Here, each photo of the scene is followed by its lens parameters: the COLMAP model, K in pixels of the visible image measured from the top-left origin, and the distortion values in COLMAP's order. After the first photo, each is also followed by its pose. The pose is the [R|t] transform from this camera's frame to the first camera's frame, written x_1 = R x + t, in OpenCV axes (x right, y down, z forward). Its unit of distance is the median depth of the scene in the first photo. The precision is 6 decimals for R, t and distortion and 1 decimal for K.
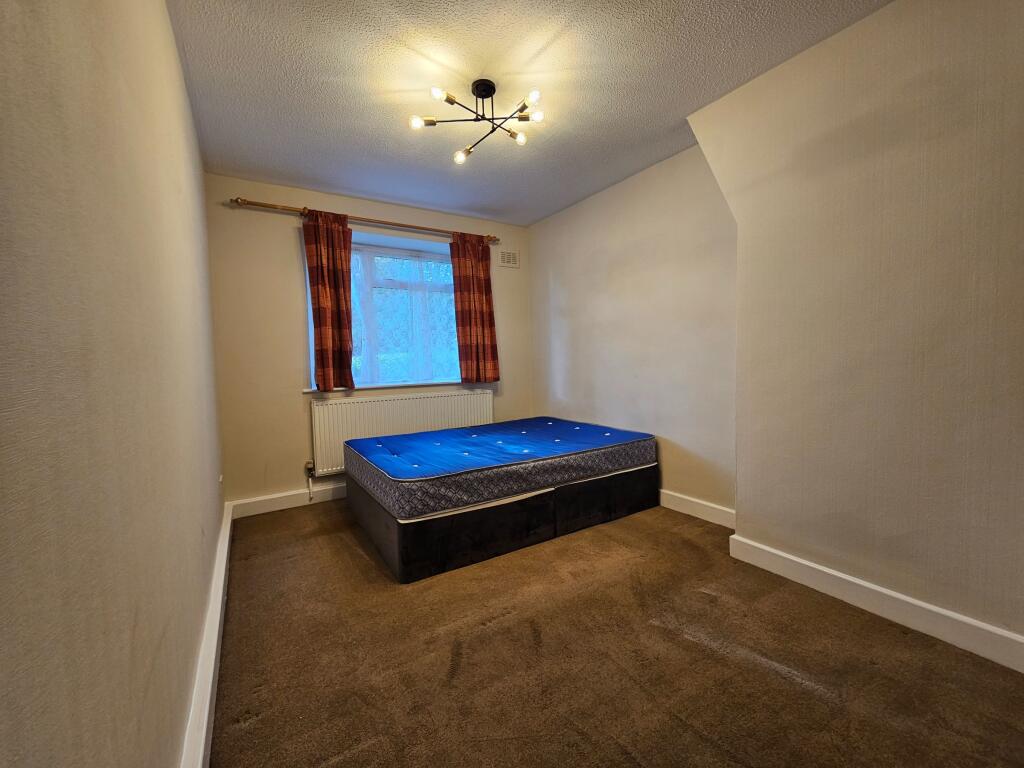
lens RADIAL K [[419.5, 0, 506.0], [0, 419.5, 389.3], [0, 0, 1]] dist [-0.002851, 0.000599]
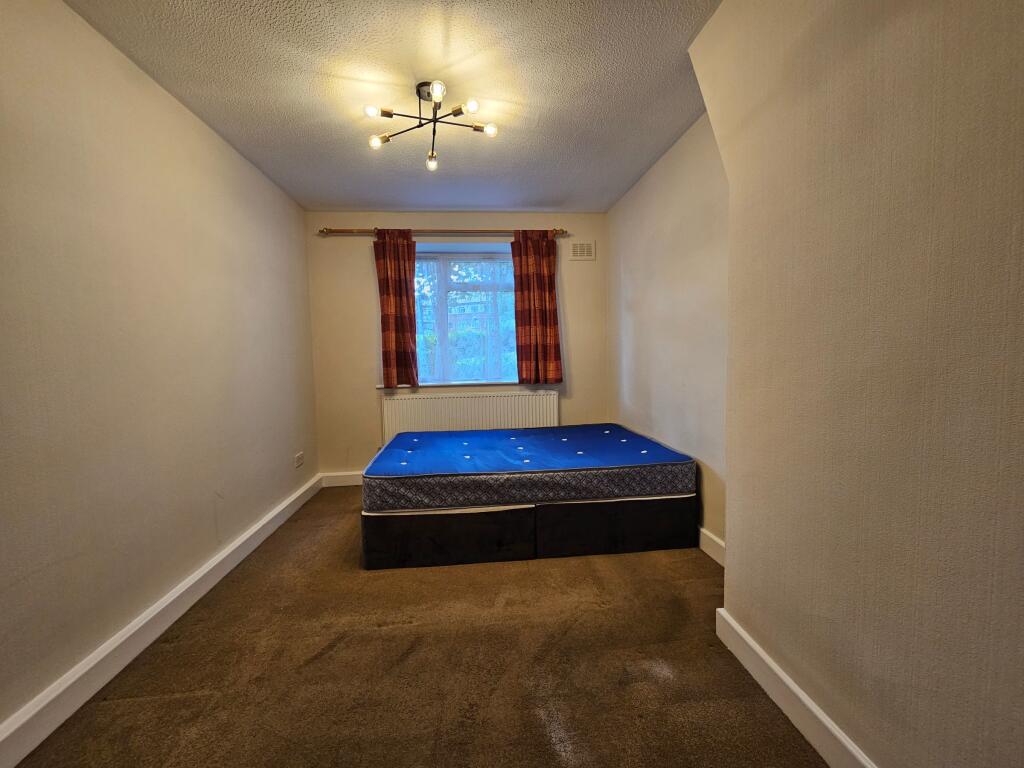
lens RADIAL K [[419.5, 0, 510.6], [0, 419.5, 388.8], [0, 0, 1]] dist [-0.002851, 0.000599]
pose [[0.894663, 0.039675, -0.444976, 0.397377], [-0.031308, 0.999168, 0.026140, -0.035060], [0.445643, -0.009455, 0.895161, 0.134422]]
